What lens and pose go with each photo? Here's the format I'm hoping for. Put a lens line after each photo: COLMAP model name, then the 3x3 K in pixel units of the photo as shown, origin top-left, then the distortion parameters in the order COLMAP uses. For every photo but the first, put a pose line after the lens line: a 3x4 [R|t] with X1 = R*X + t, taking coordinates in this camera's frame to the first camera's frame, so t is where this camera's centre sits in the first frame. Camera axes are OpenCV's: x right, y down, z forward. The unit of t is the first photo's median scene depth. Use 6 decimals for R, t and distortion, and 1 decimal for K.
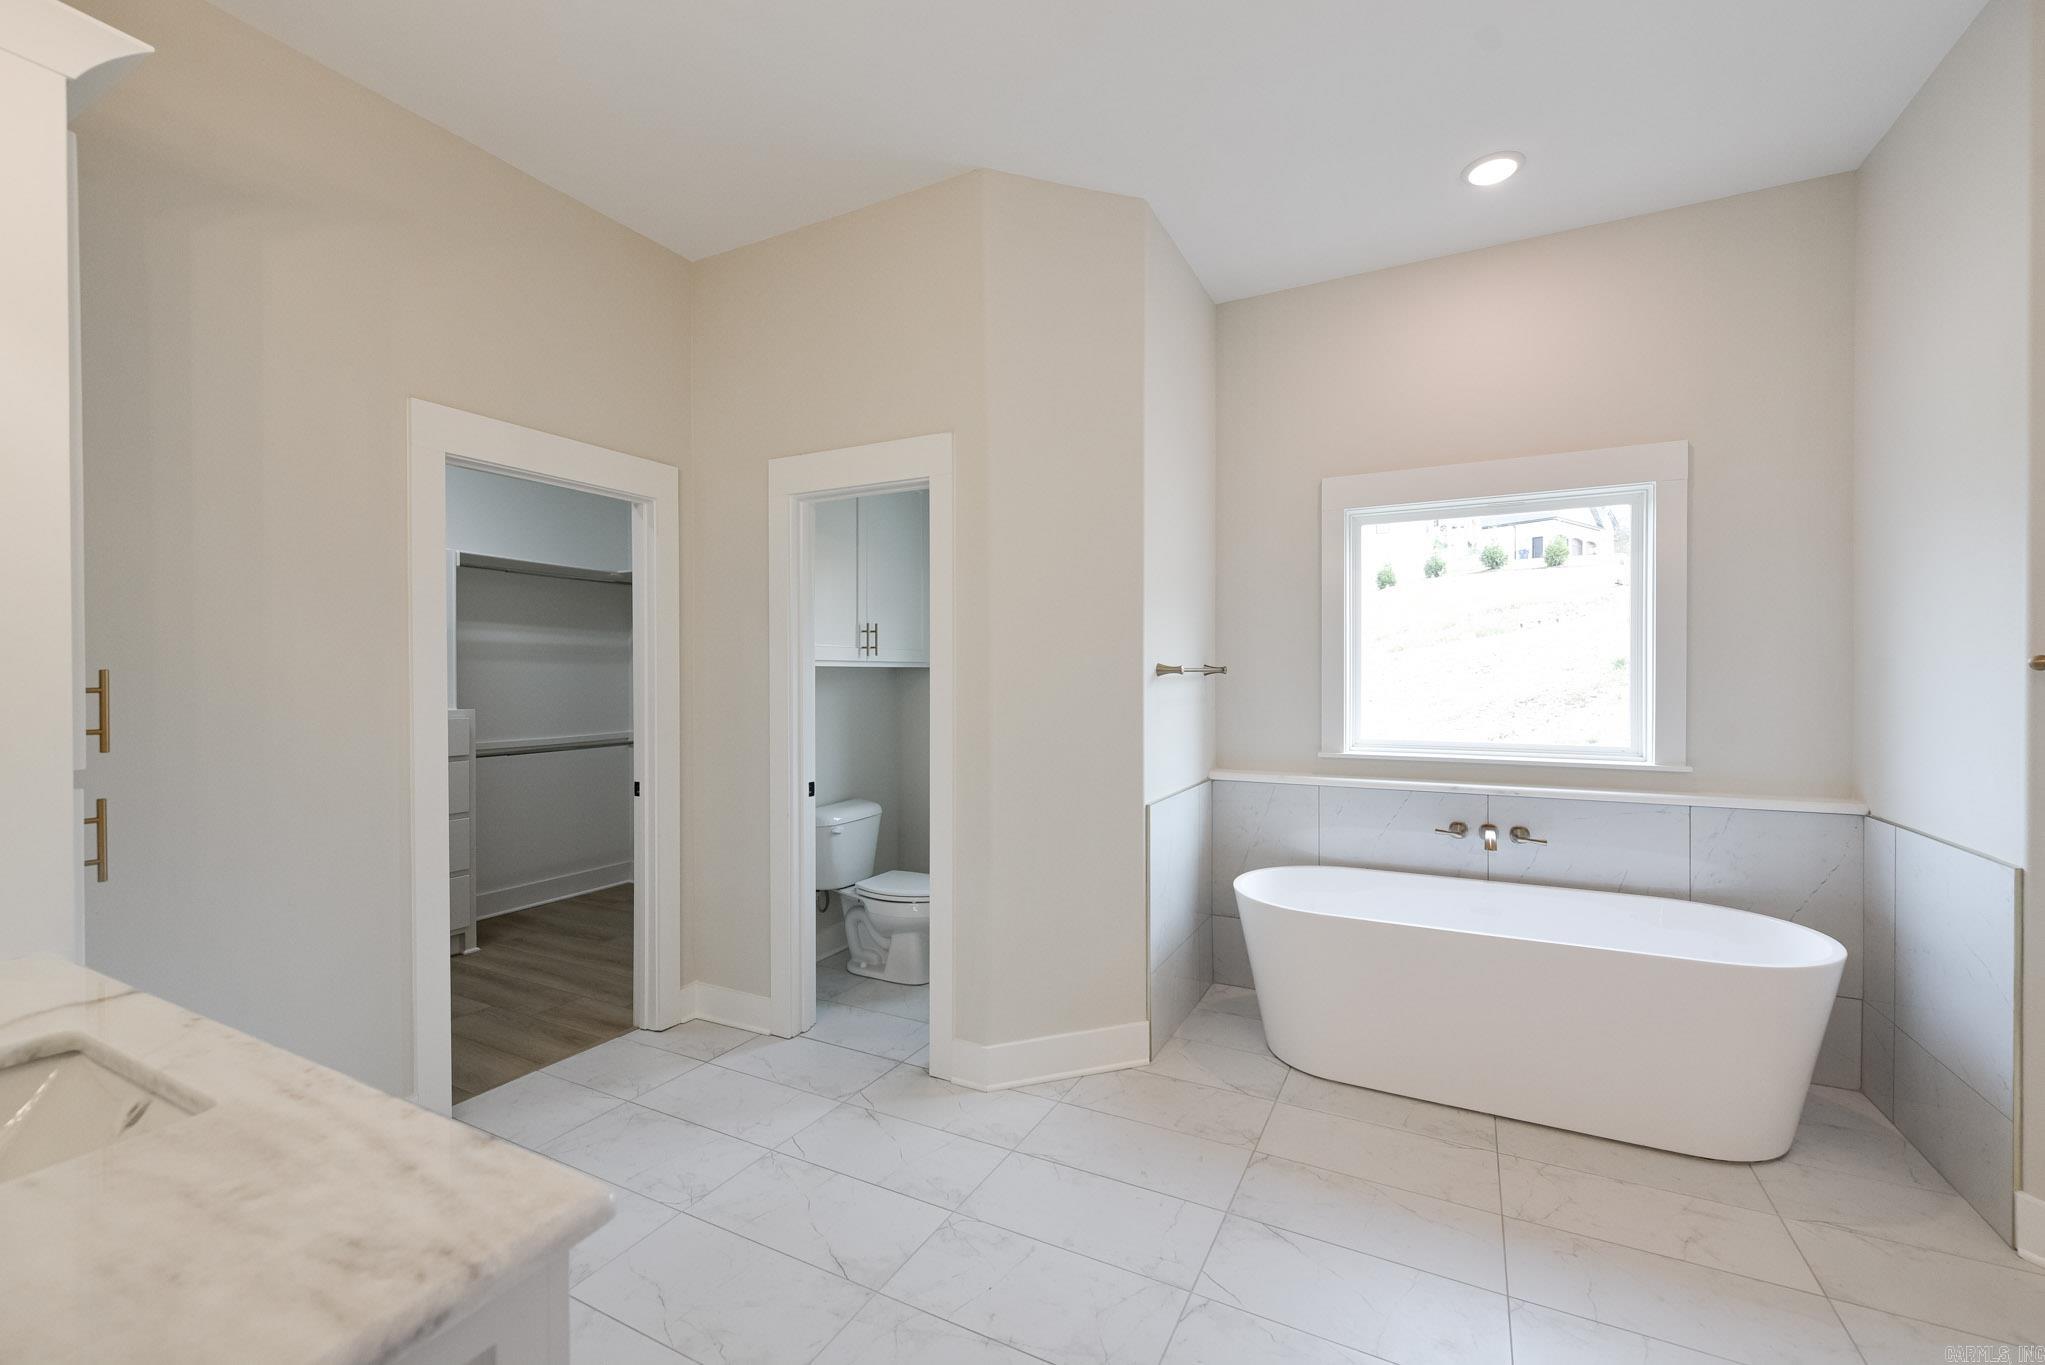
lens RADIAL K [[840.2, 0, 1053.8], [0, 840.2, 671.7], [0, 0, 1]] dist [0.007168, -0.002261]
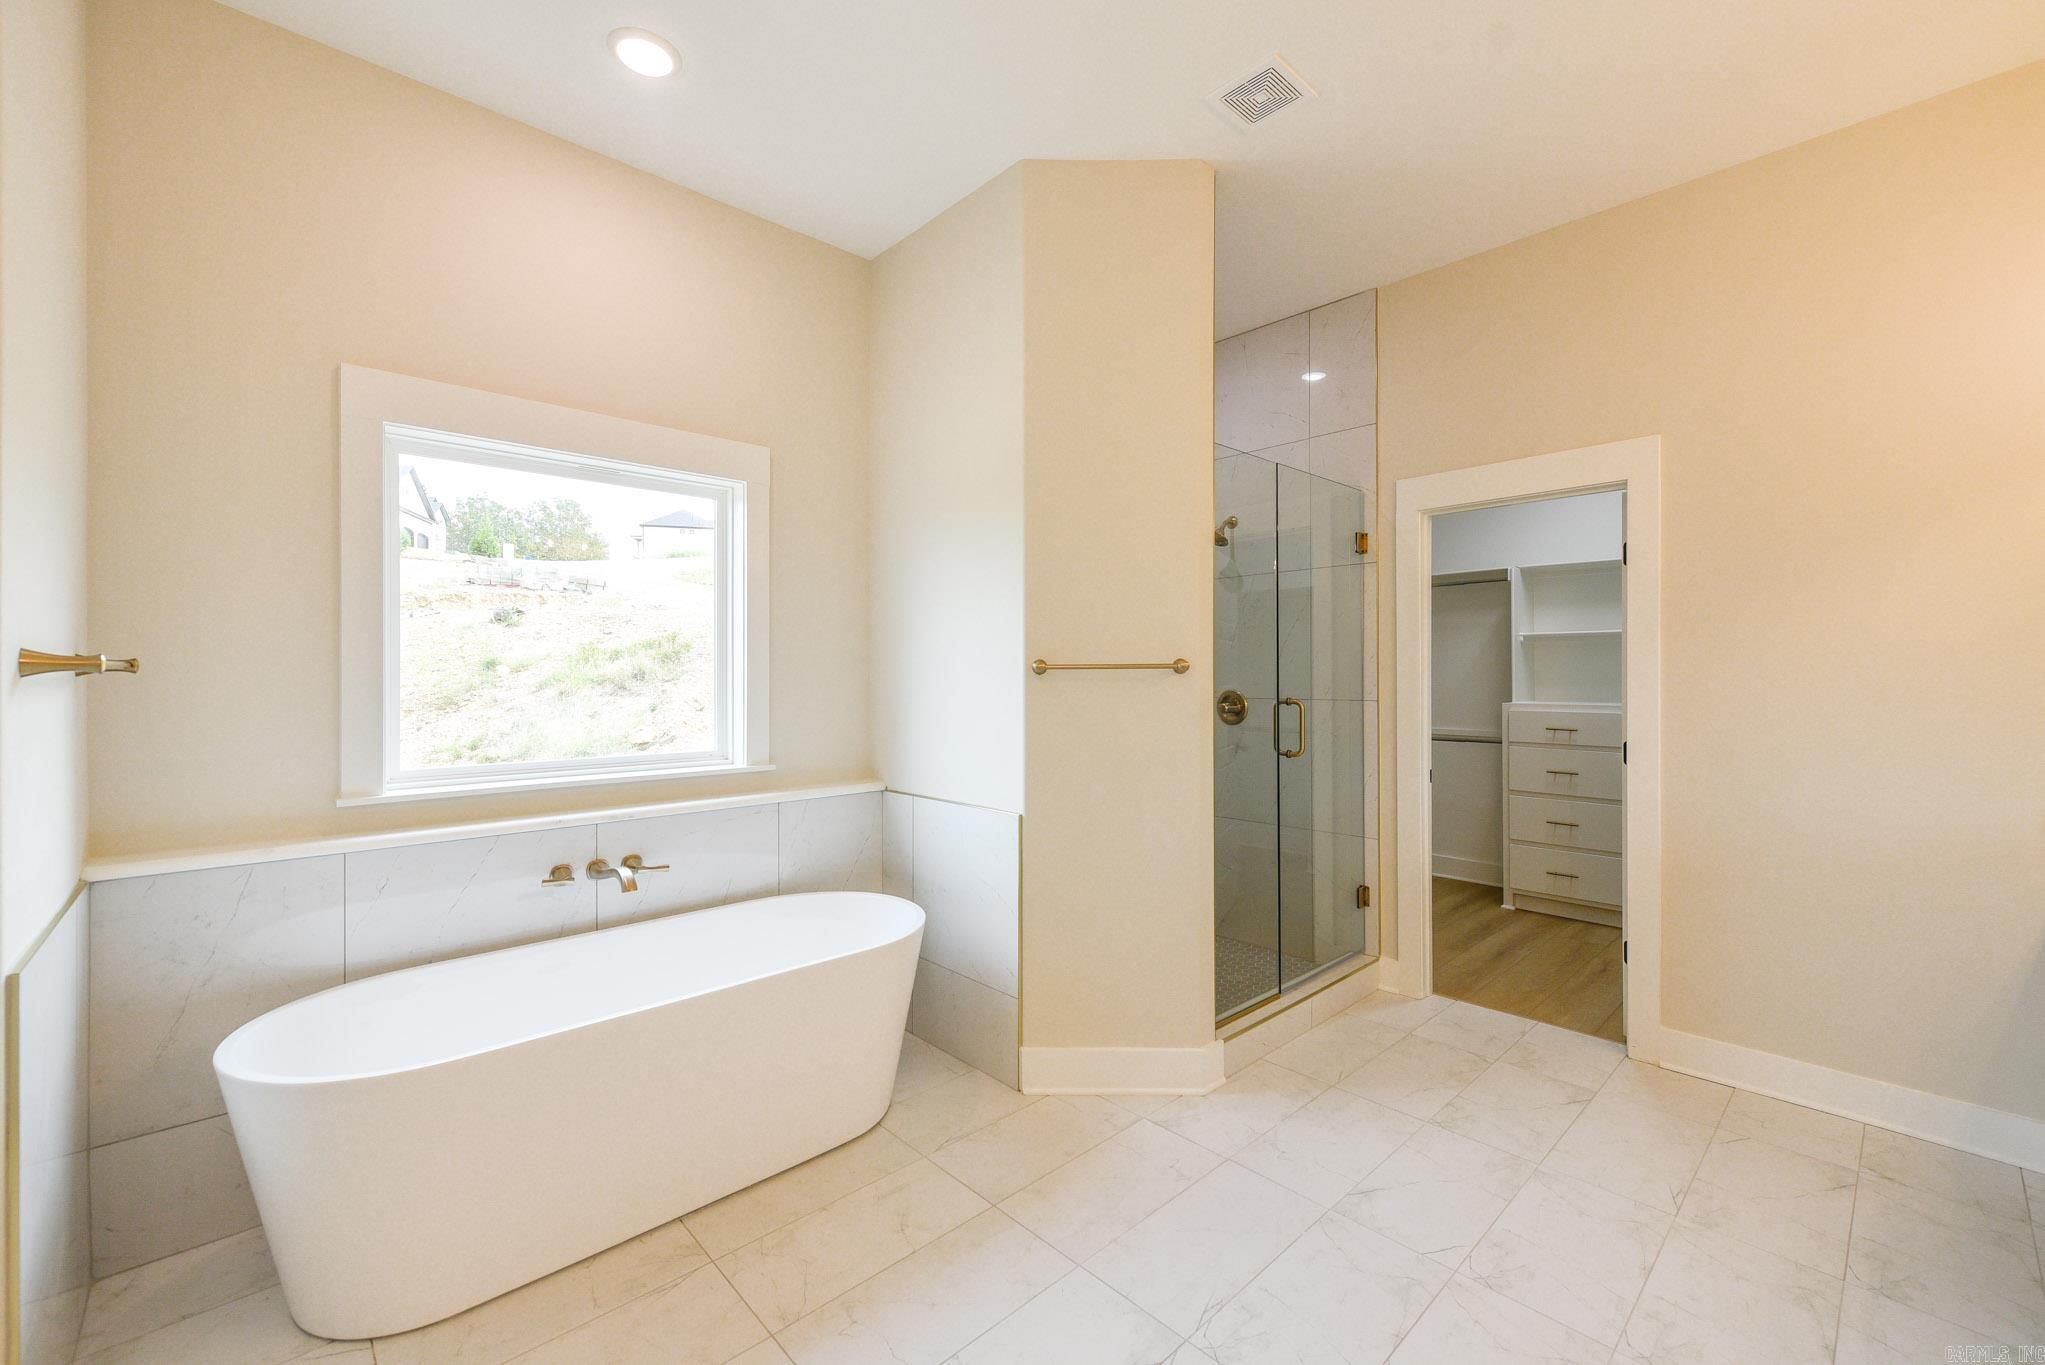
lens RADIAL K [[840.2, 0, 1001.2], [0, 840.2, 680.0], [0, 0, 1]] dist [0.007168, -0.002261]
pose [[0.350870, -0.002514, 0.936421, -0.109692], [-0.004582, 0.999980, 0.004401, 0.002675], [-0.936413, -0.005835, 0.350851, 0.363288]]
